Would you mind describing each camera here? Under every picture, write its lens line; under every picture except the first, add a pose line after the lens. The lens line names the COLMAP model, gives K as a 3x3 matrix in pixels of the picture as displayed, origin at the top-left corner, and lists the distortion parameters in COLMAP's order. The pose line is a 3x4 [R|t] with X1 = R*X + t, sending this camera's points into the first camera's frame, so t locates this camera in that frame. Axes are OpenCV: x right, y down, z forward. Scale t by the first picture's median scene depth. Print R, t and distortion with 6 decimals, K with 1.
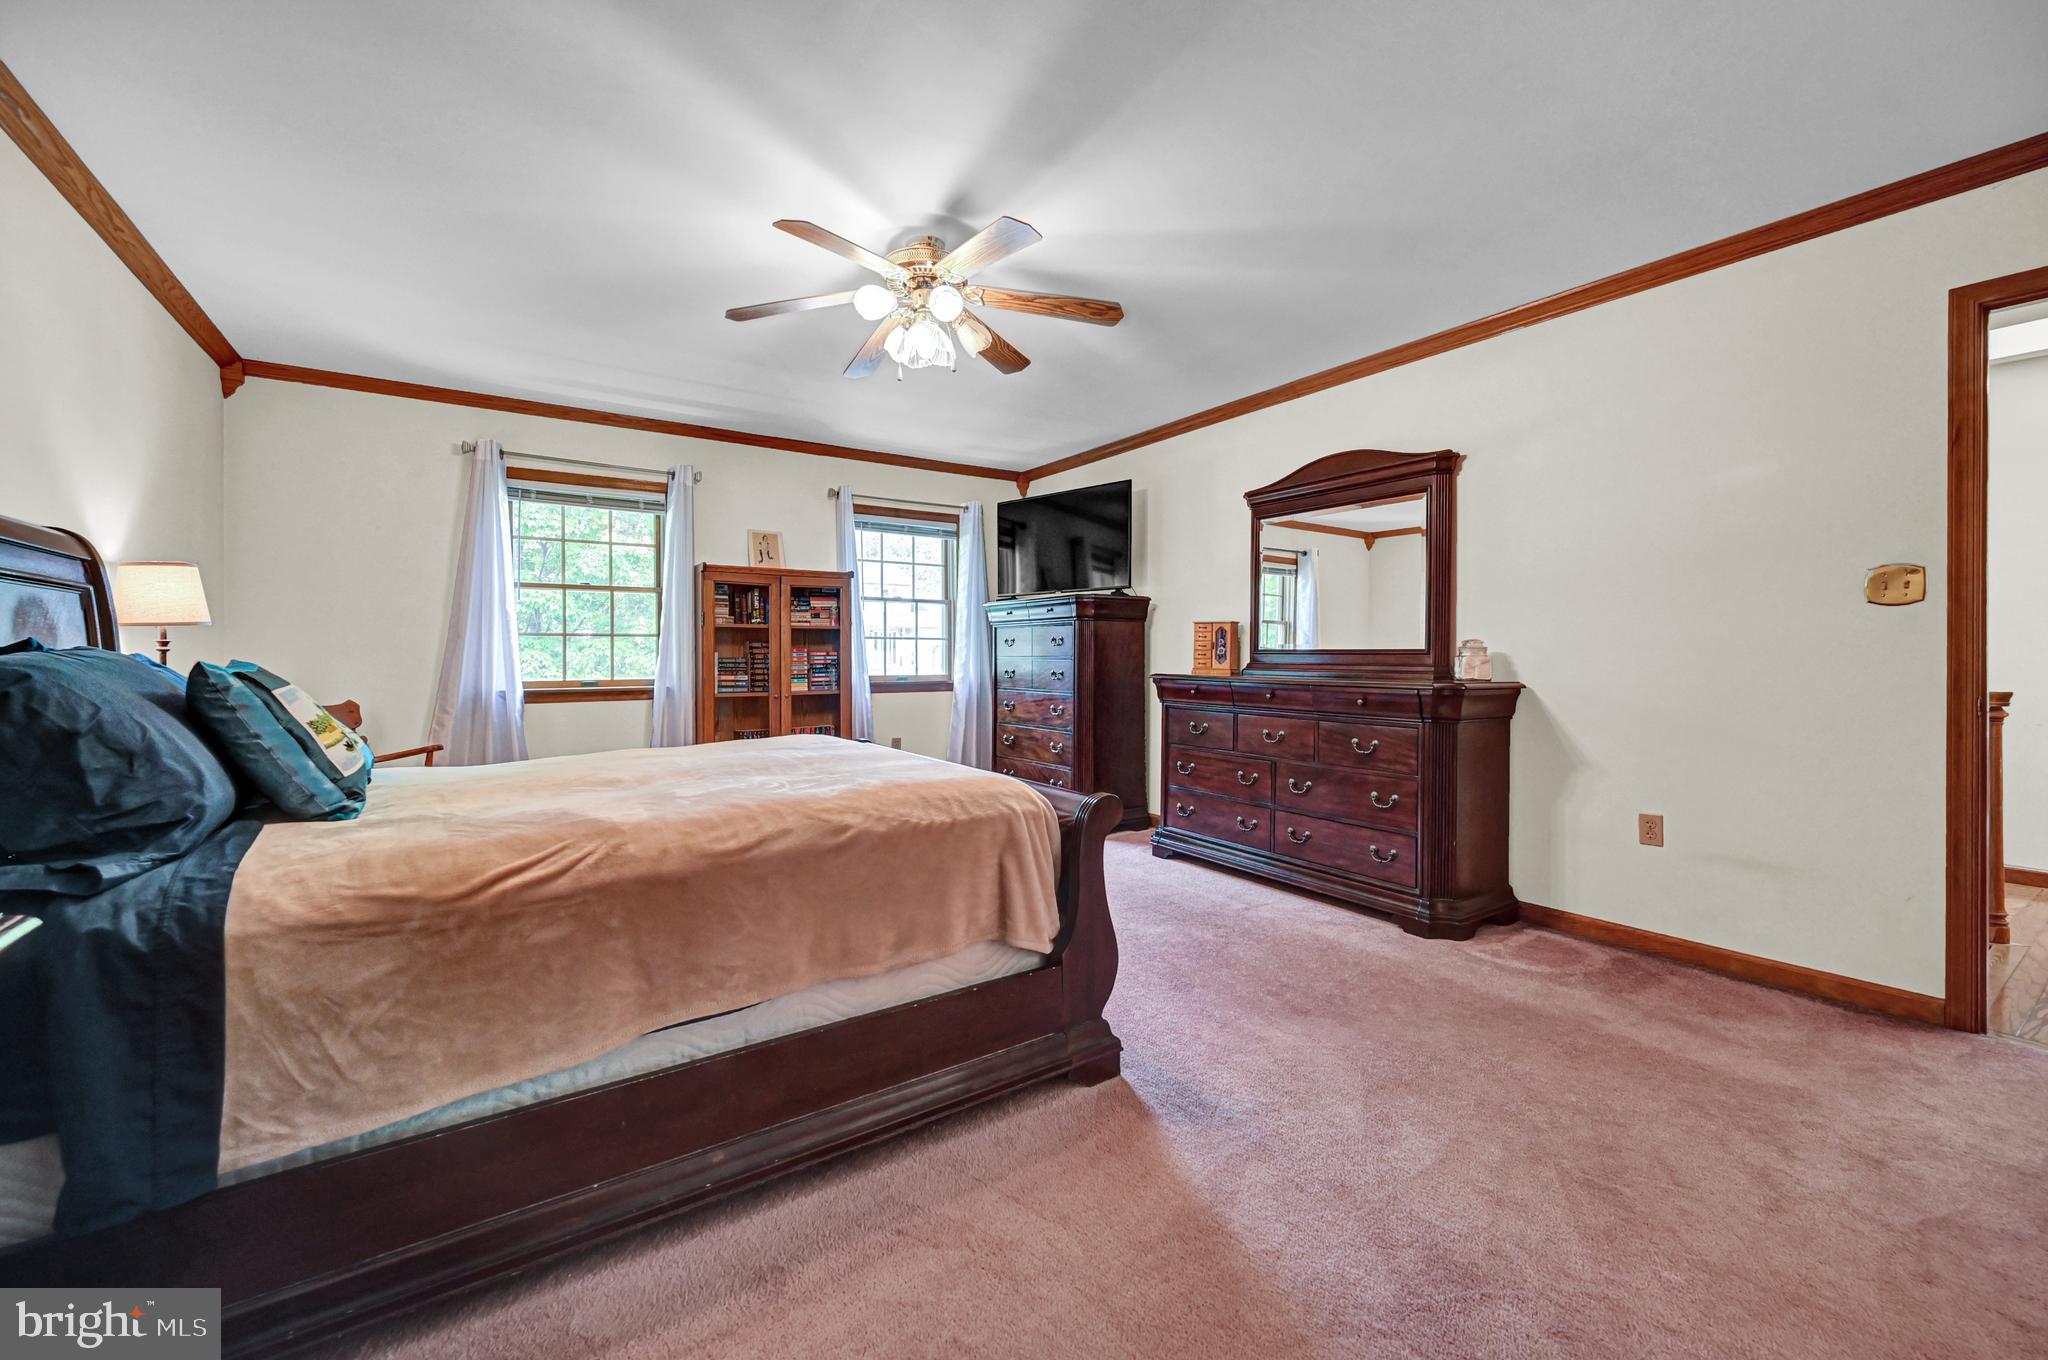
lens RADIAL K [[799.4, 0, 1023.4], [0, 799.4, 660.6], [0, 0, 1]] dist [-0.000580, 0.000044]
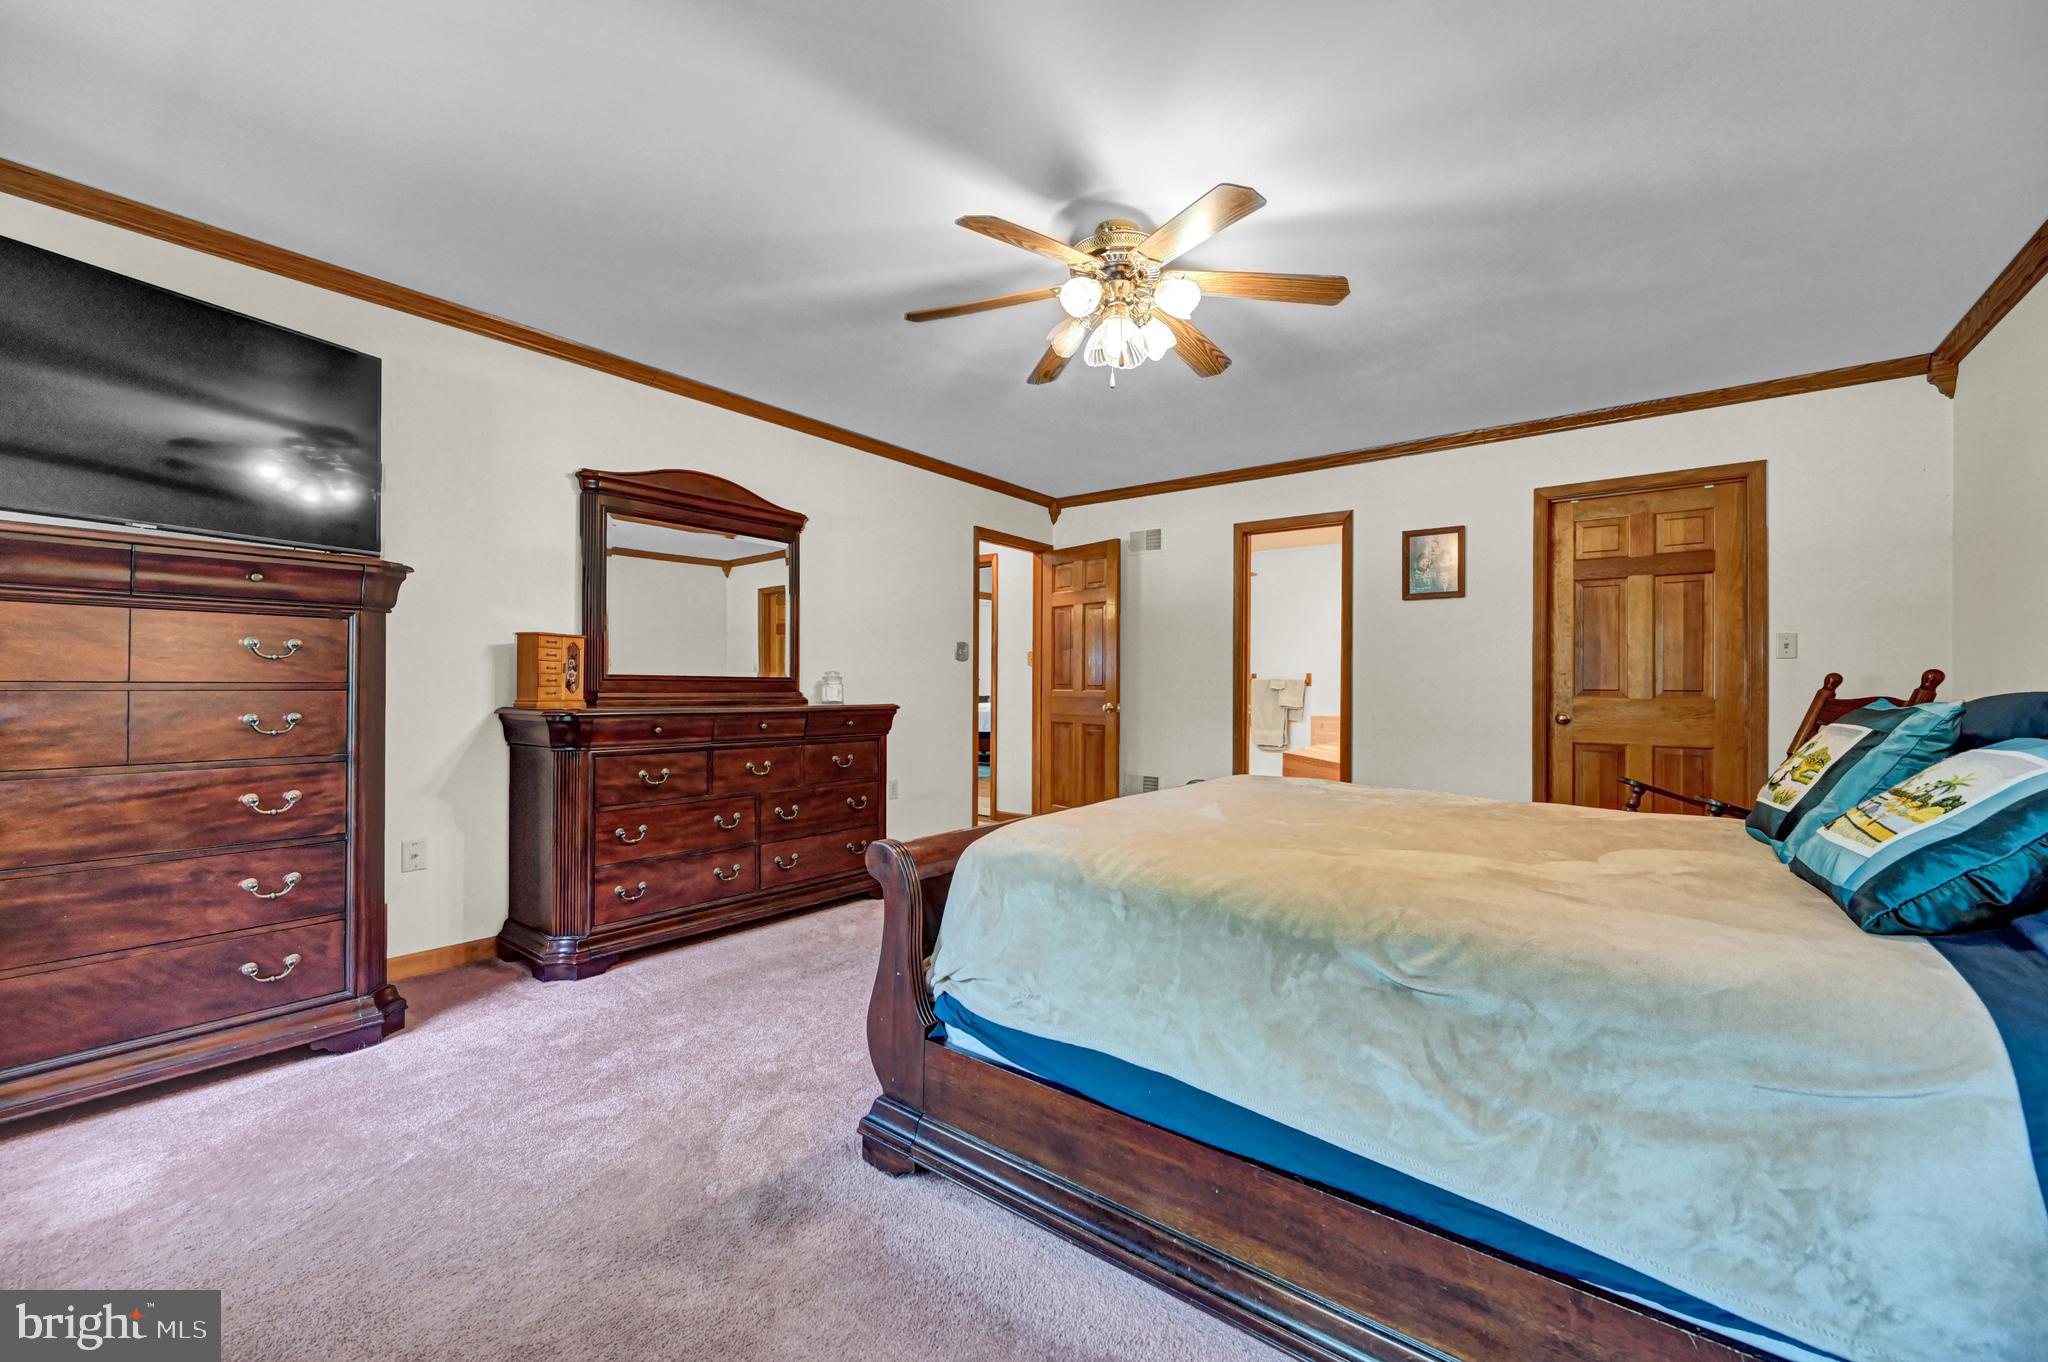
lens RADIAL K [[799.4, 0, 1025.4], [0, 799.4, 686.2], [0, 0, 1]] dist [-0.000580, 0.000044]
pose [[-0.300821, 0.002558, 0.953677, -0.673325], [0.010250, 0.999947, 0.000551, 0.001185], [-0.953626, 0.009941, -0.300831, 0.963814]]
